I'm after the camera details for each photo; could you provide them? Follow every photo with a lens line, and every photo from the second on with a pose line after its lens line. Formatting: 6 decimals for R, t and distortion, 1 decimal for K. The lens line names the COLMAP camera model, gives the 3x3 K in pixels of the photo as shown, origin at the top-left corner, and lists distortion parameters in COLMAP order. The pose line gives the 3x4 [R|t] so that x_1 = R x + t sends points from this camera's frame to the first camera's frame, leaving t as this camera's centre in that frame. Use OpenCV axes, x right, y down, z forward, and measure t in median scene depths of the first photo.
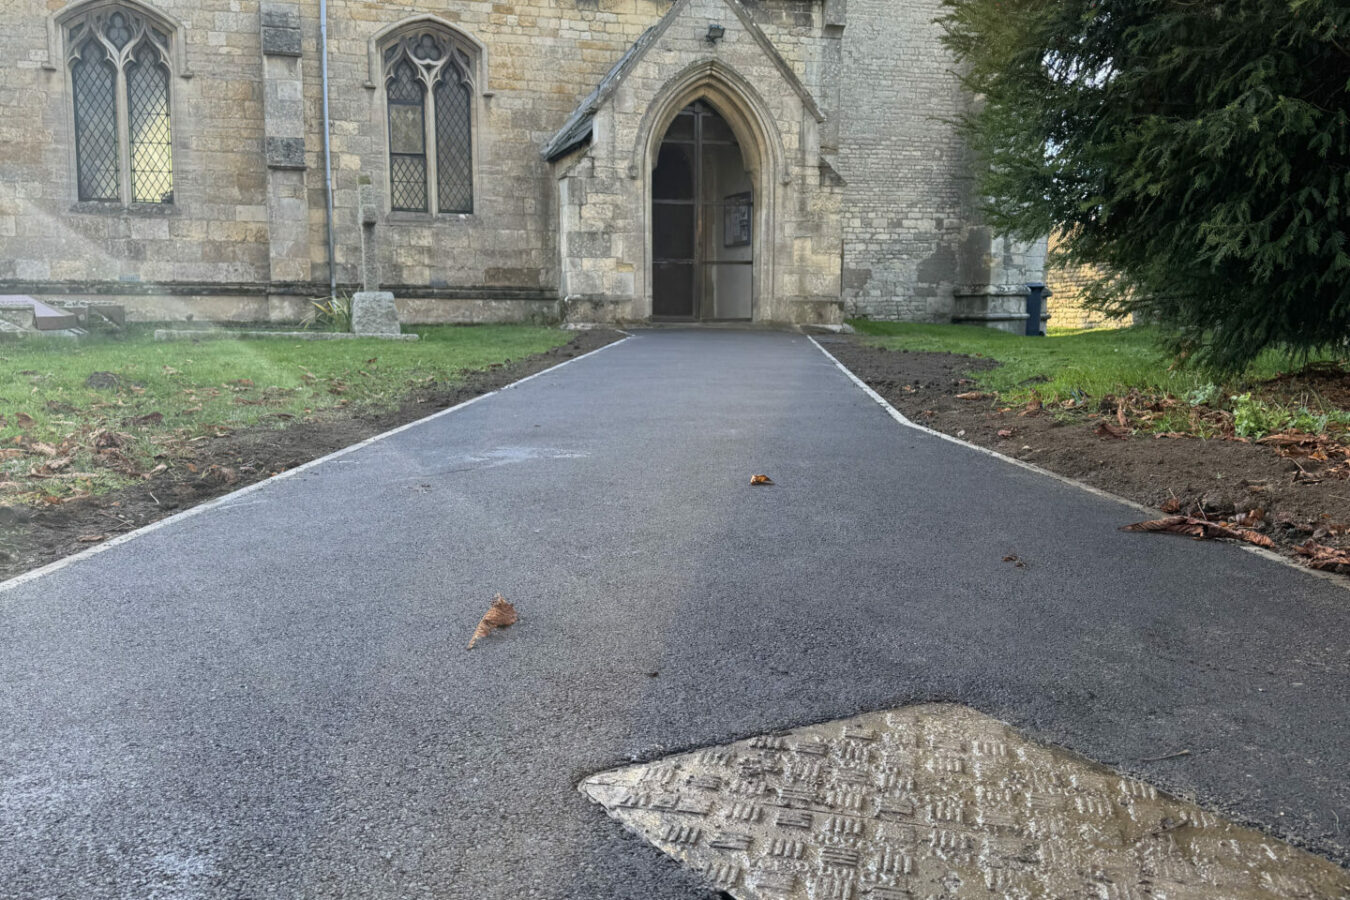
lens RADIAL K [[1255.7, 0, 671.7], [0, 1255.7, 474.0], [0, 0, 1]] dist [0.094900, 0.000000]
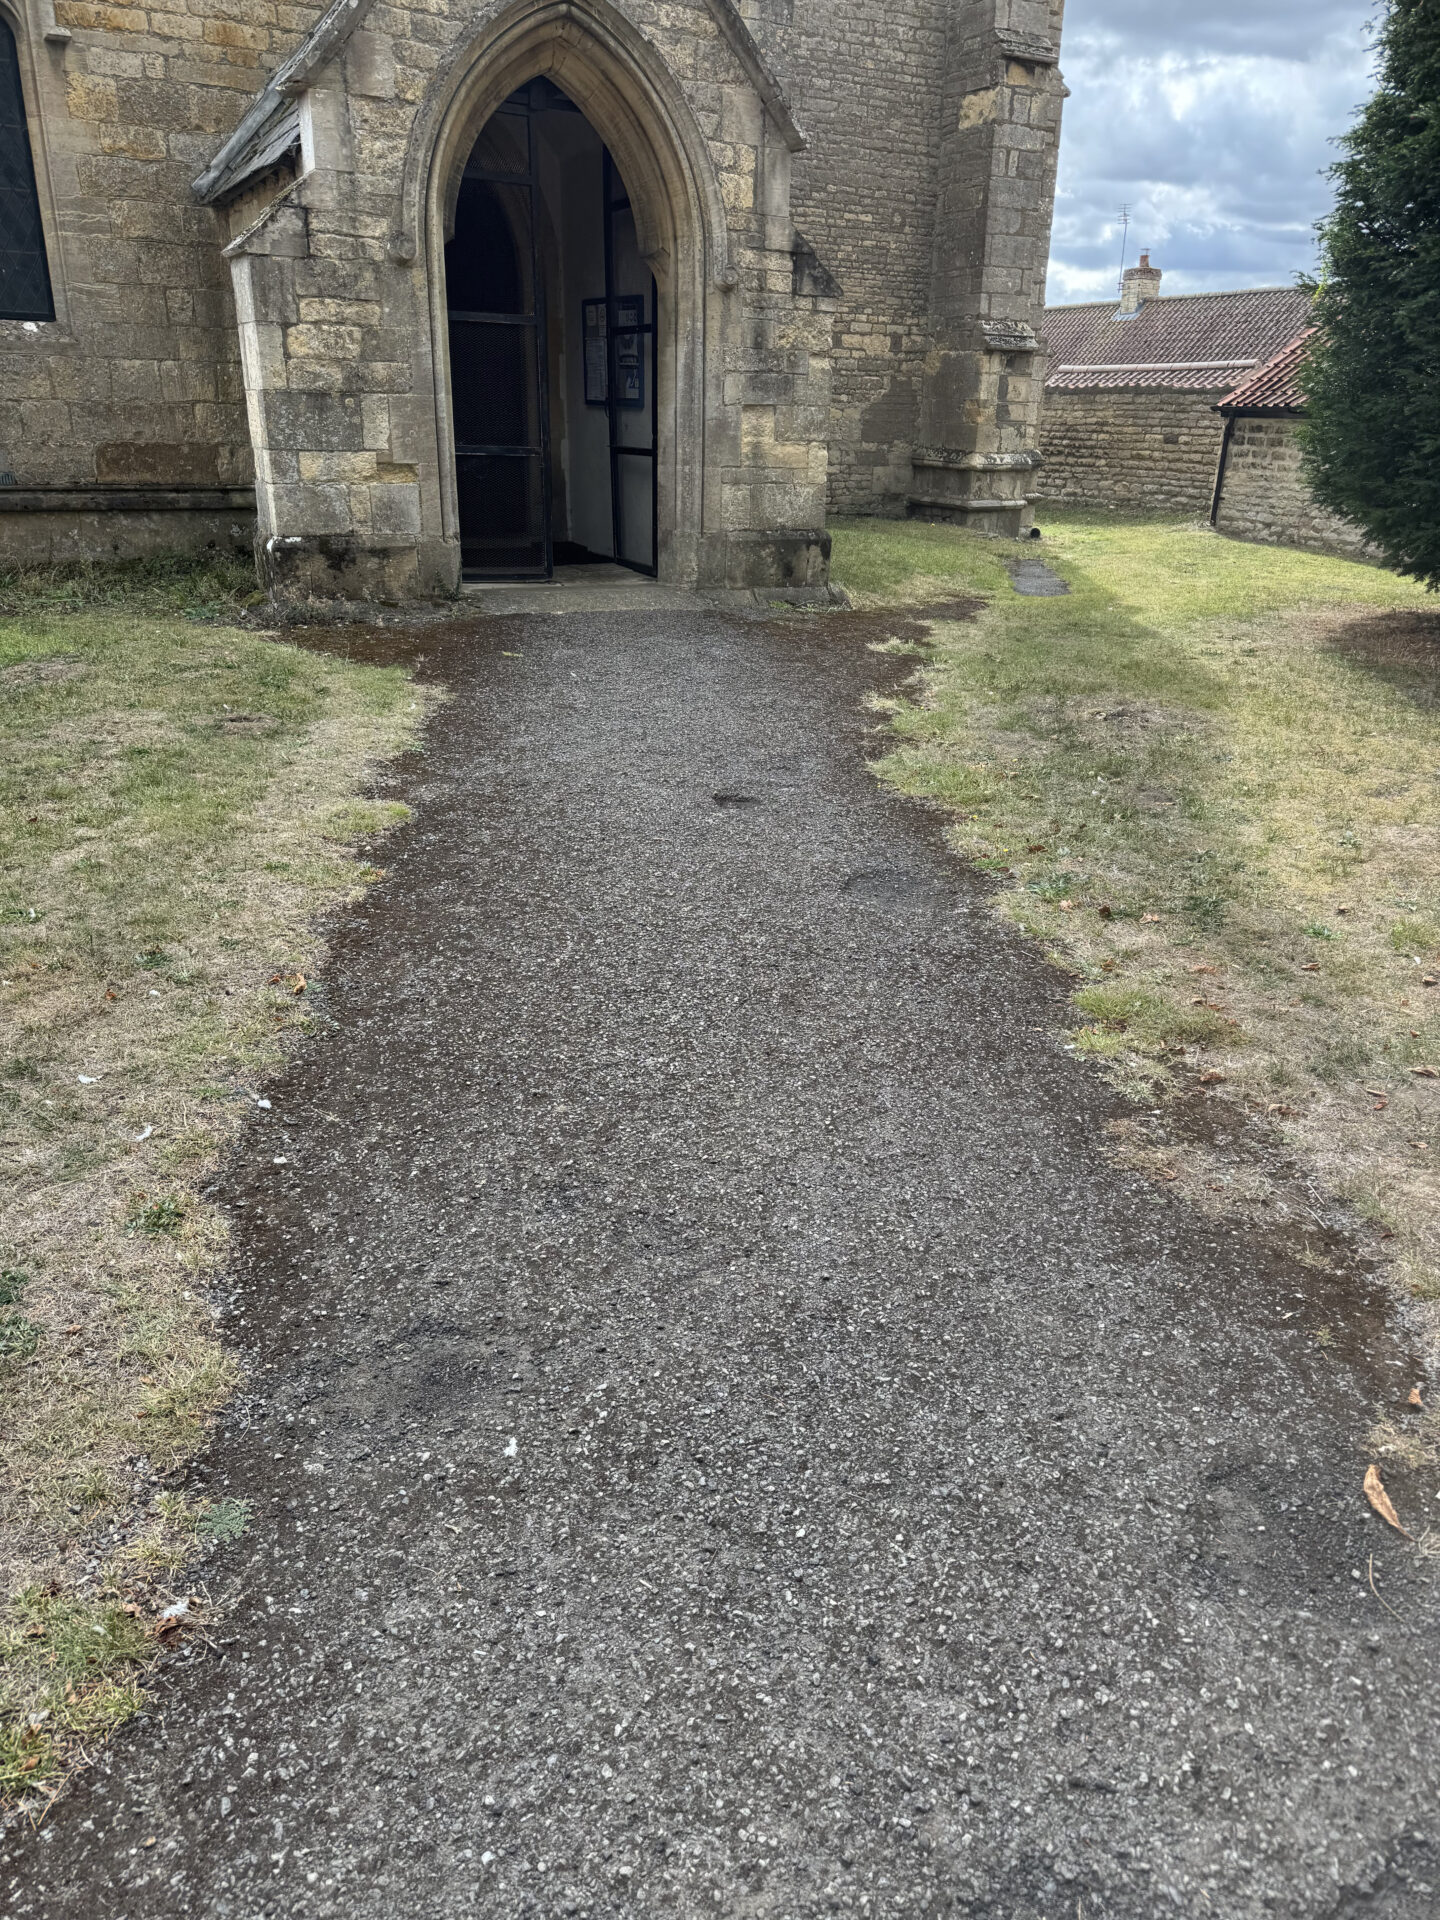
lens RADIAL K [[1349.5, 0, 726.5], [0, 1349.5, 960.8], [0, 0, 1]] dist [0.050394, -0.058683]
pose [[0.980983, -0.050245, 0.187479, -0.020205], [-0.001089, 0.964473, 0.264179, -0.118605], [-0.194092, -0.259359, 0.946077, 0.438717]]
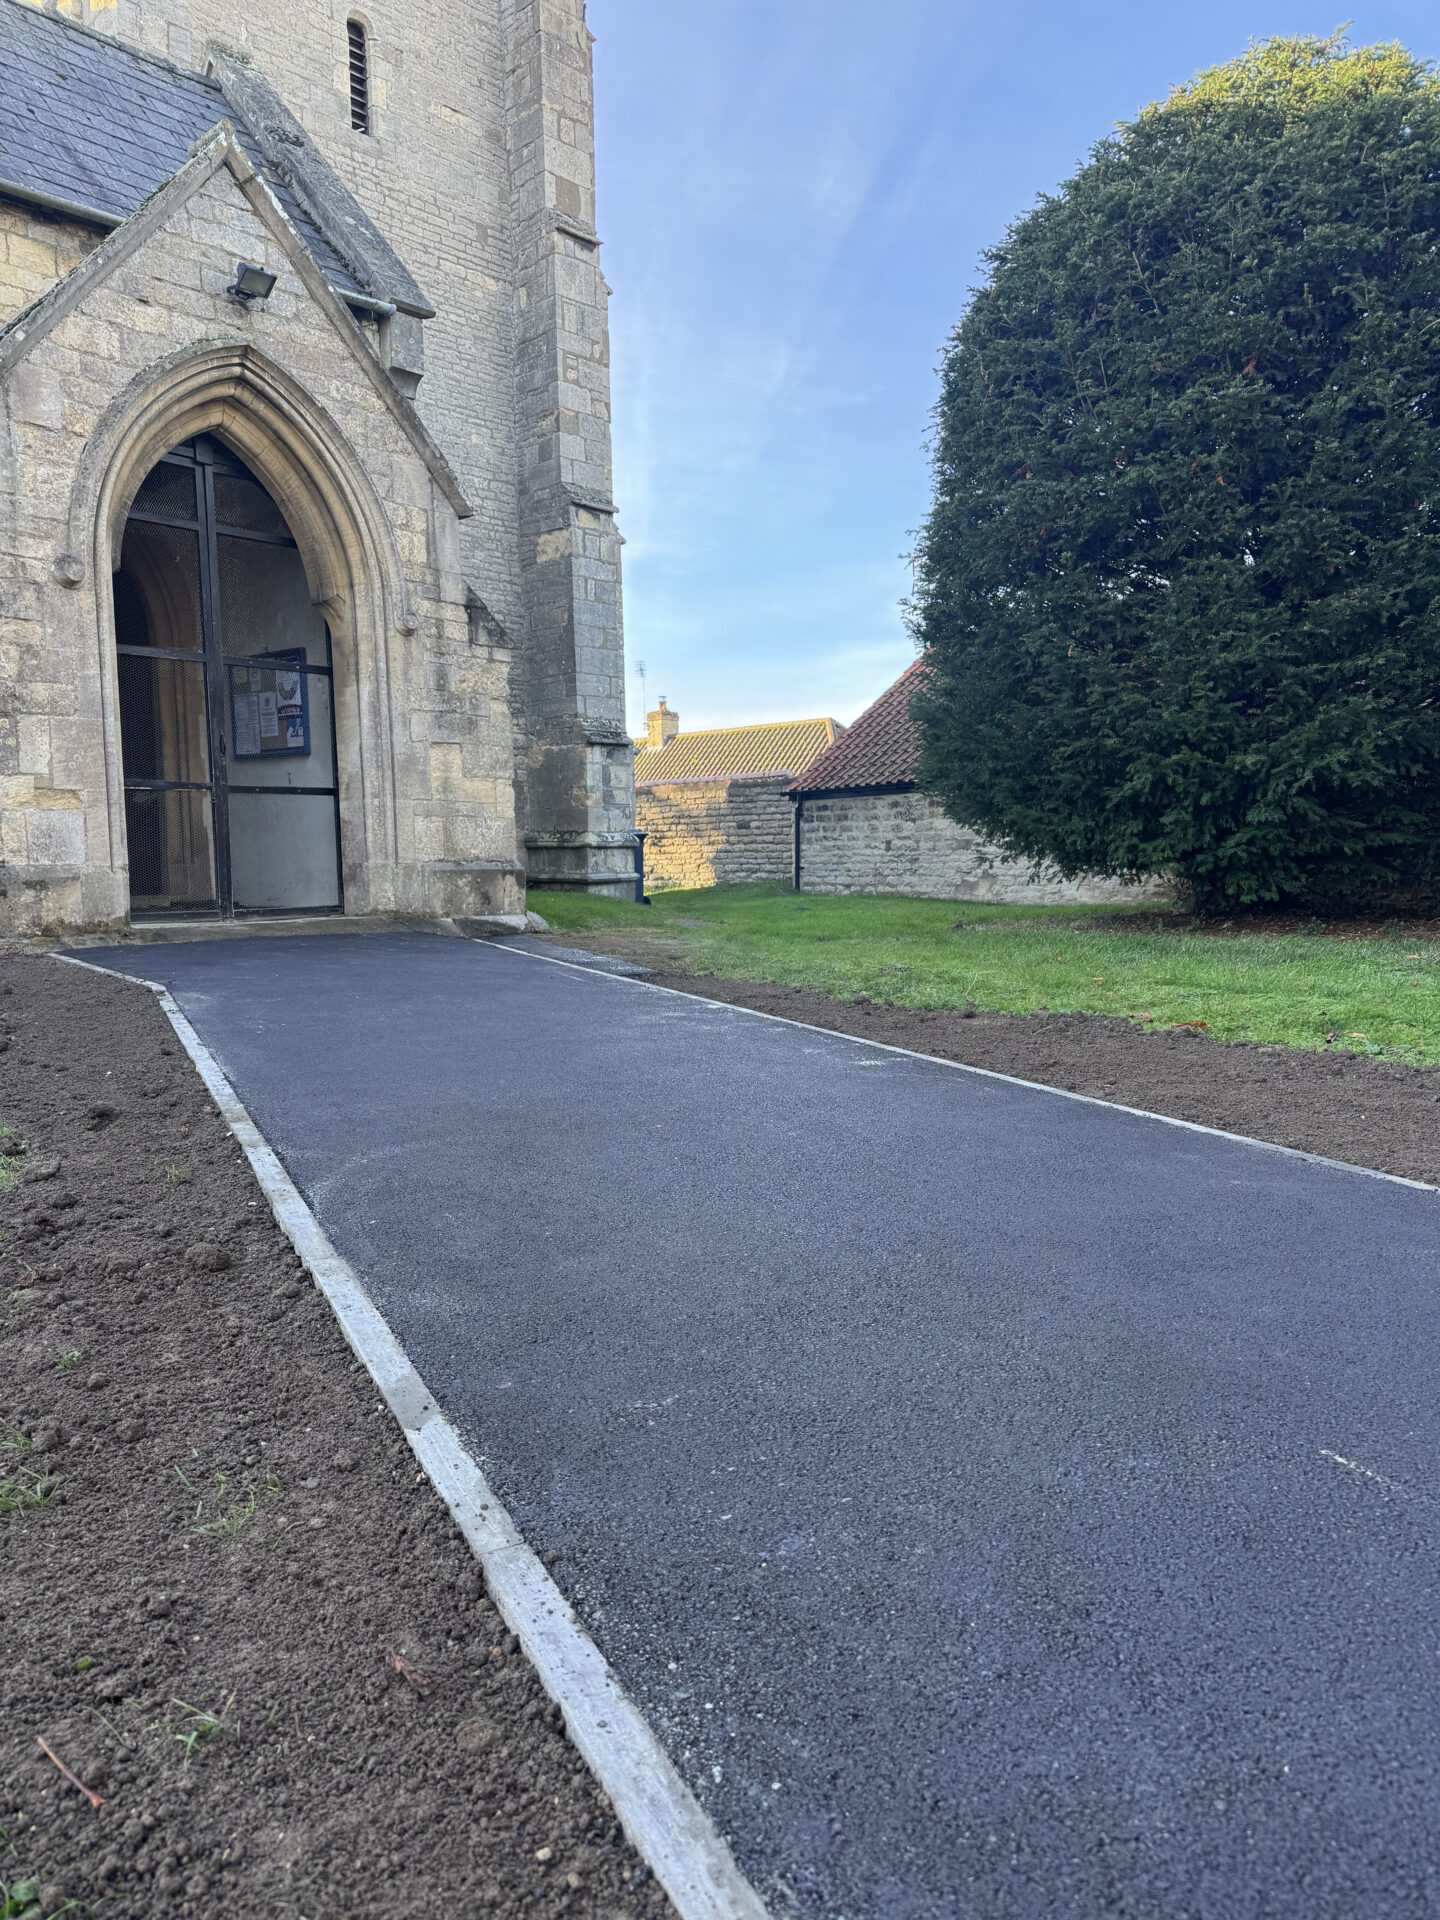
lens RADIAL K [[1349.5, 0, 734.1], [0, 1349.5, 963.8], [0, 0, 1]] dist [0.050394, -0.058683]
pose [[0.860327, -0.053762, 0.506899, -0.072618], [0.075762, 0.996864, -0.022858, -0.080836], [-0.504081, 0.058069, 0.861702, 0.491571]]
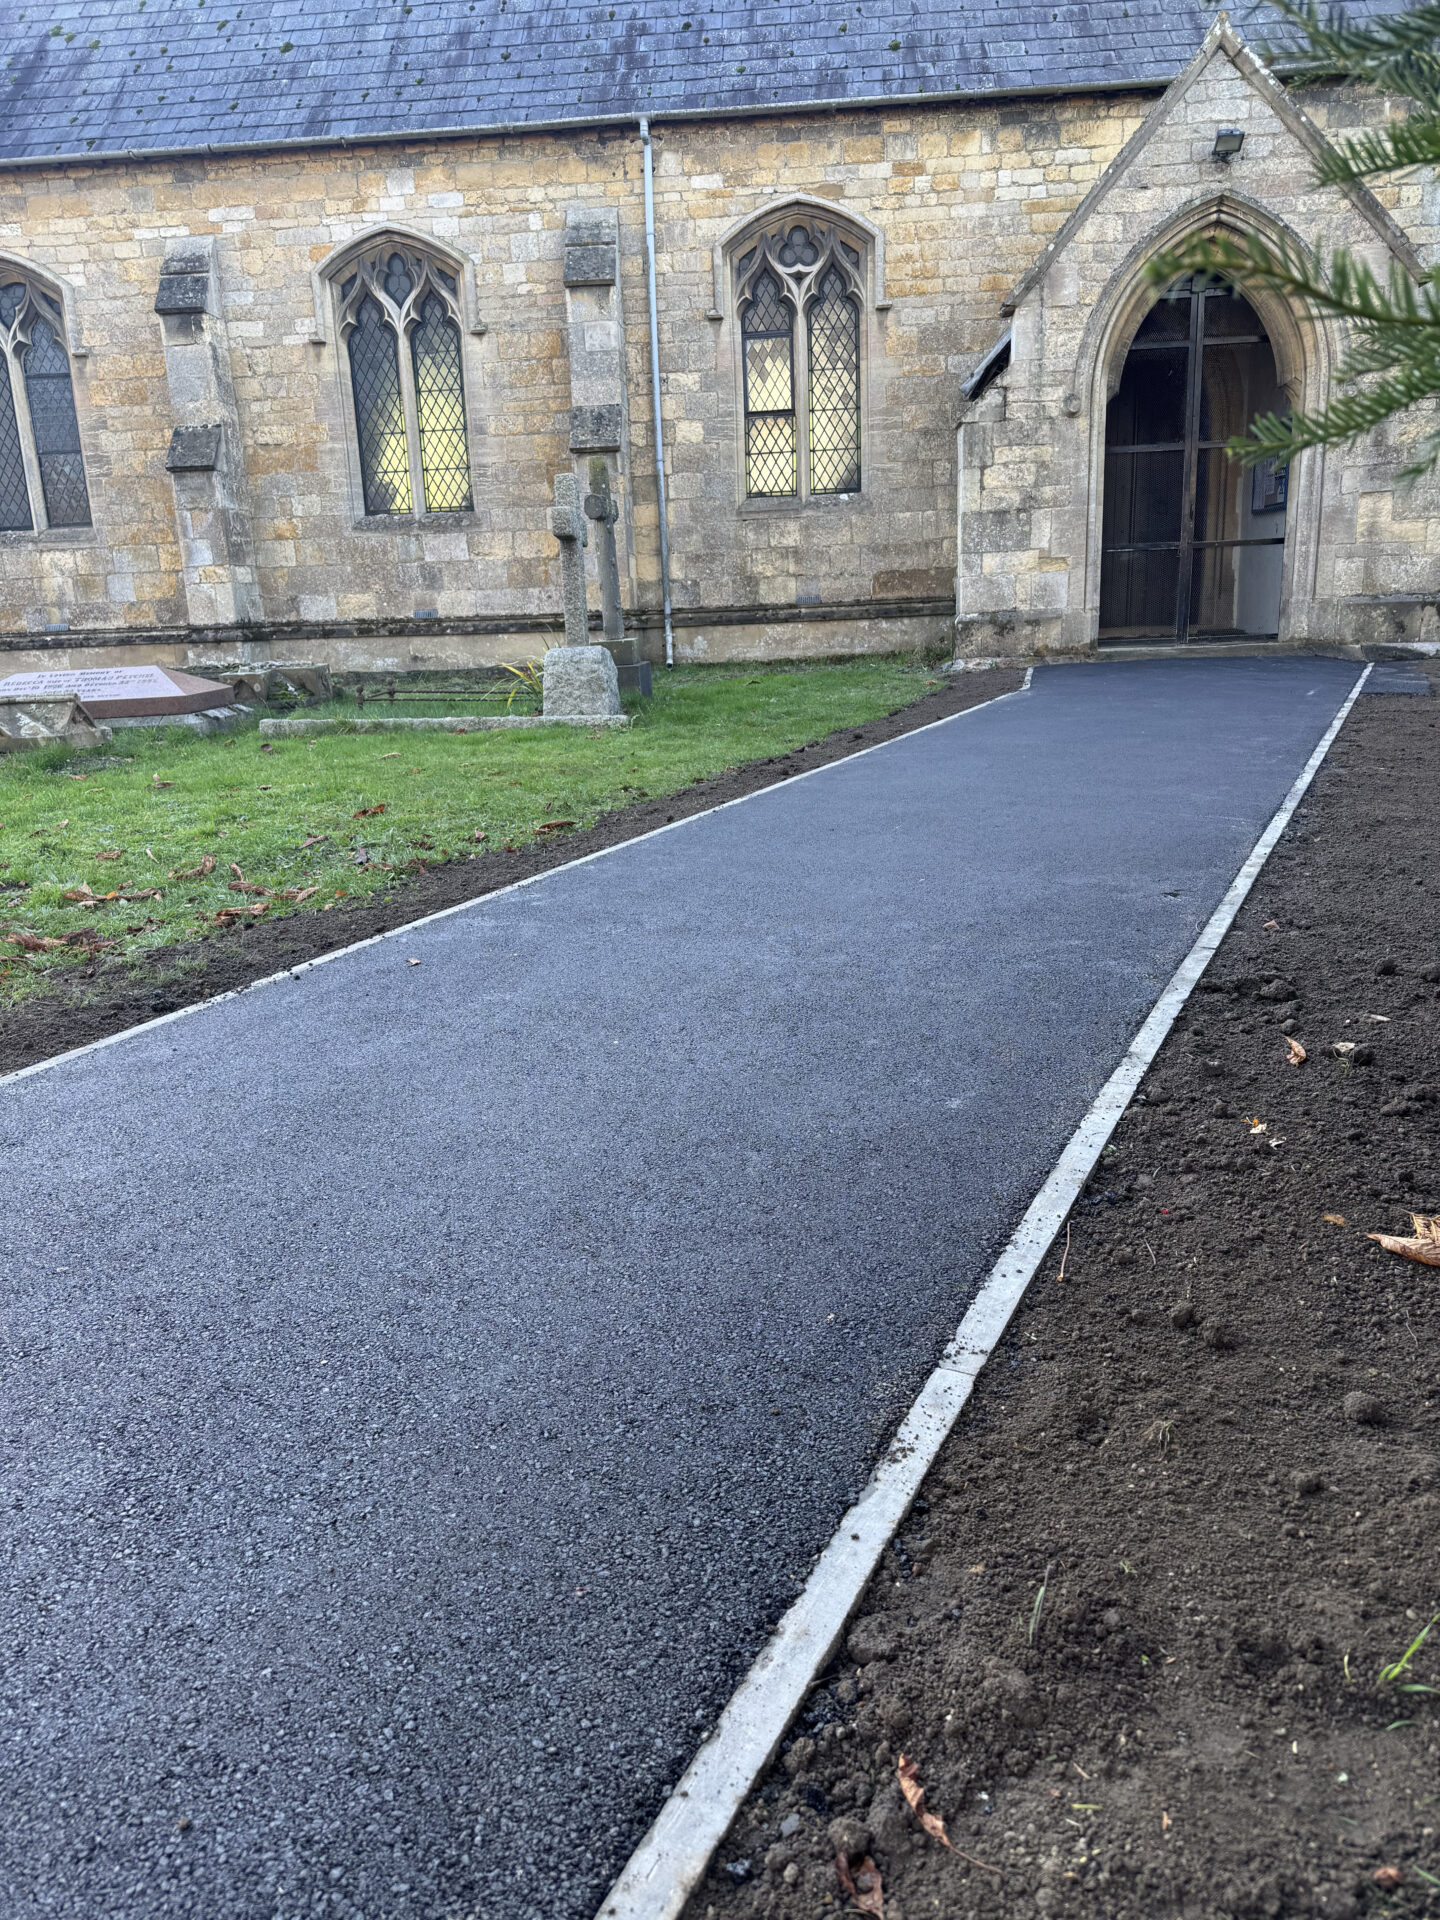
lens RADIAL K [[1349.5, 0, 725.7], [0, 1349.5, 969.0], [0, 0, 1]] dist [0.050394, -0.058683]
pose [[0.923016, 0.062043, -0.379727, 0.079460], [-0.006265, 0.989206, 0.146397, -0.059548], [0.384712, -0.132747, 0.913441, 0.275116]]
